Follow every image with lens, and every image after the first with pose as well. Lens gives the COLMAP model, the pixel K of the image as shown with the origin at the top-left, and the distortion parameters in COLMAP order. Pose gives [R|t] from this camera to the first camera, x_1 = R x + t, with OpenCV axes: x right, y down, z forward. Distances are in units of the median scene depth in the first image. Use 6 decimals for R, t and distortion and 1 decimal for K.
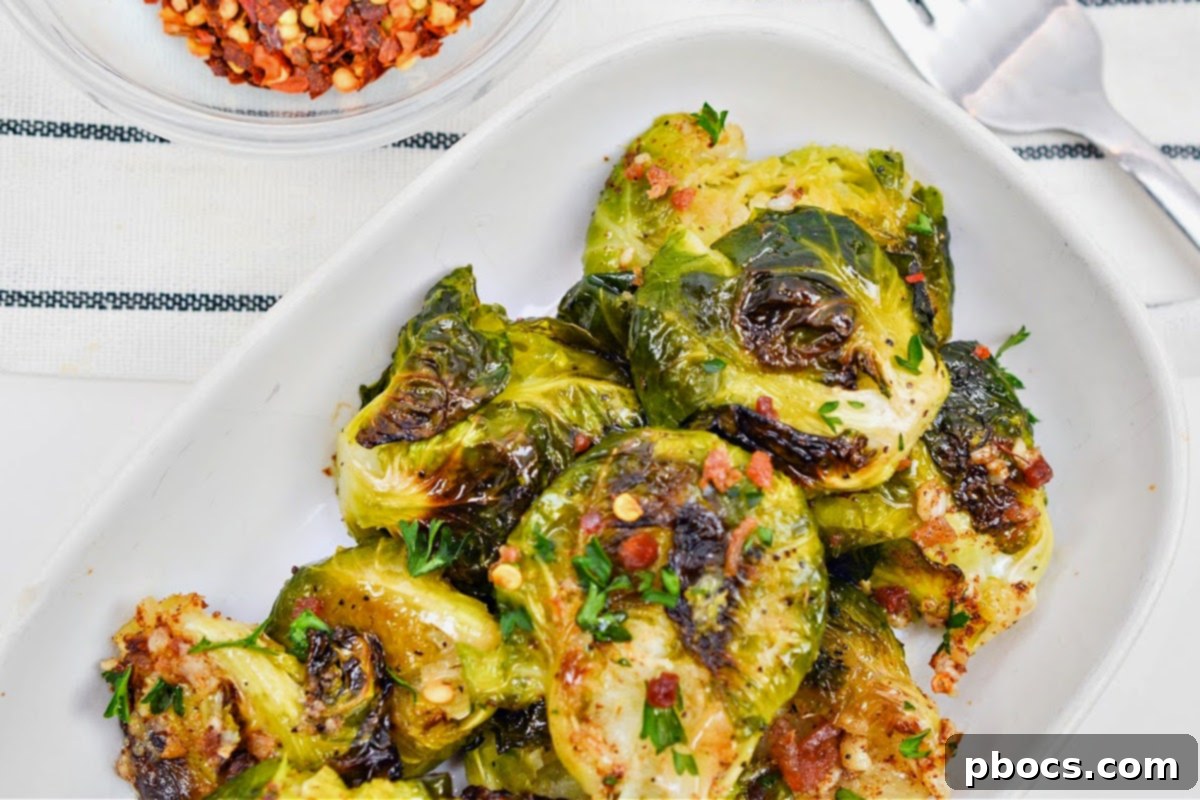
lens RADIAL K [[2649.3, 0, 660.3], [0, 2649.3, 350.9], [0, 0, 1]] dist [0.045838, -0.193619]
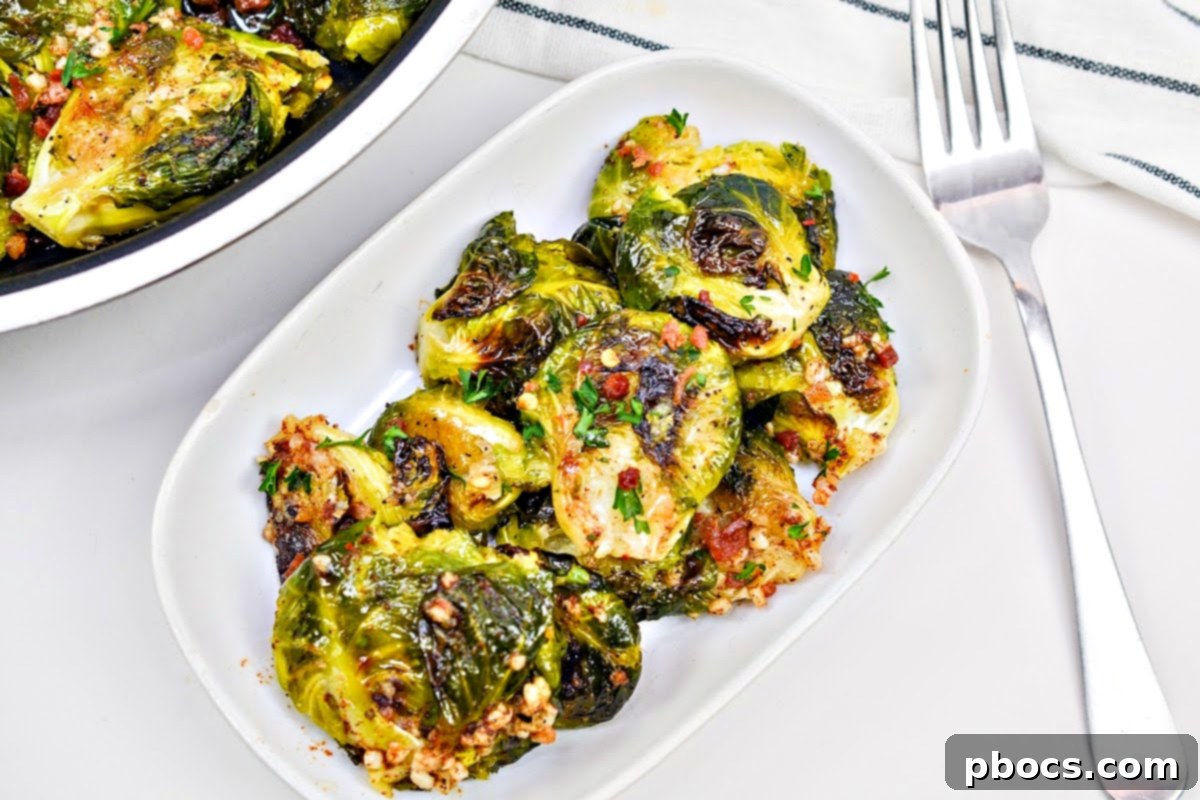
lens RADIAL K [[2302.1, 0, 600.0], [0, 2302.1, 400.0], [0, 0, 1]] dist [0.021718, 0.060869]
pose [[0.998797, 0.033289, -0.036001, 0.028994], [-0.035670, 0.997070, -0.067662, 0.167271], [0.033643, 0.068864, 0.997059, -0.297119]]
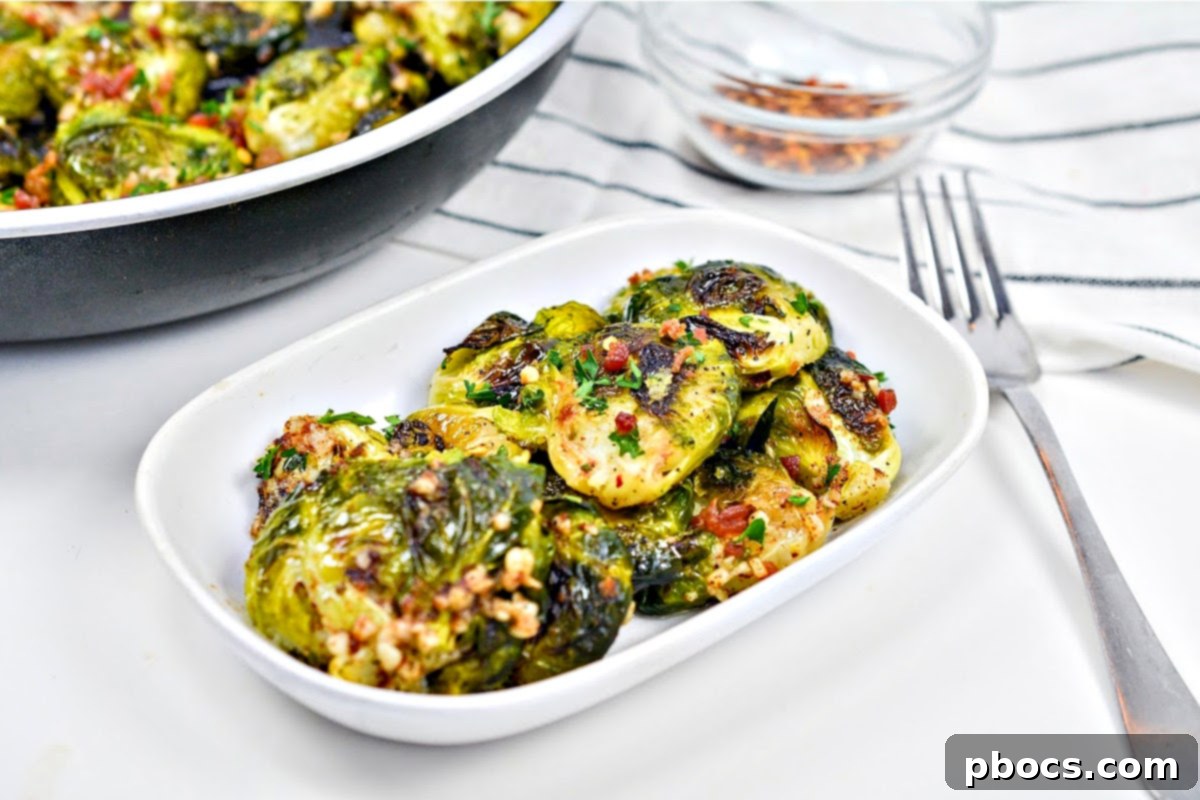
lens RADIAL K [[2302.1, 0, 600.0], [0, 2302.1, 400.0], [0, 0, 1]] dist [0.021718, 0.060869]
pose [[0.995897, 0.024158, -0.087209, 0.096470], [-0.078133, 0.715733, -0.693990, 0.992635], [0.045653, 0.697957, 0.714683, 0.057543]]
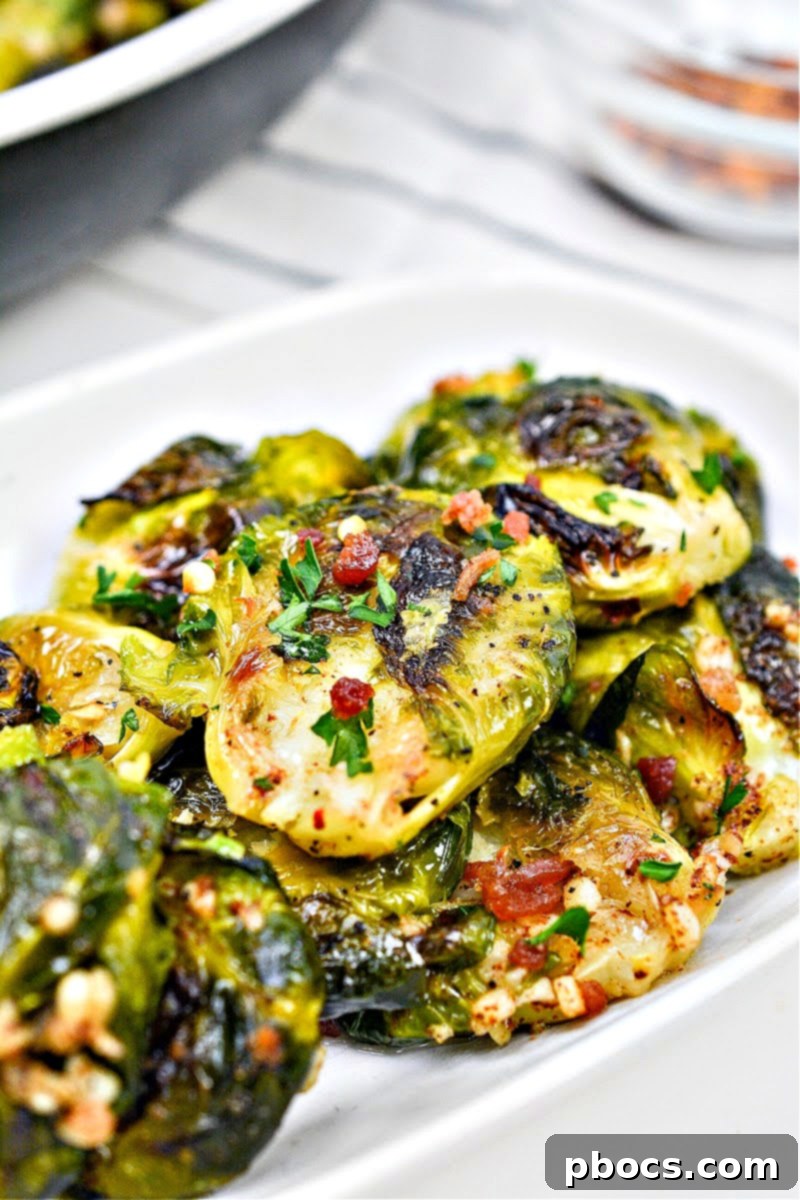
lens RADIAL K [[2220.3, 0, 400.0], [0, 2220.3, 600.0], [0, 0, 1]] dist [-0.009434, 0.289009]
pose [[0.980797, 0.121107, -0.152876, 0.111730], [-0.189100, 0.782375, -0.593406, 0.488165], [0.047740, 0.610920, 0.790252, 0.434089]]
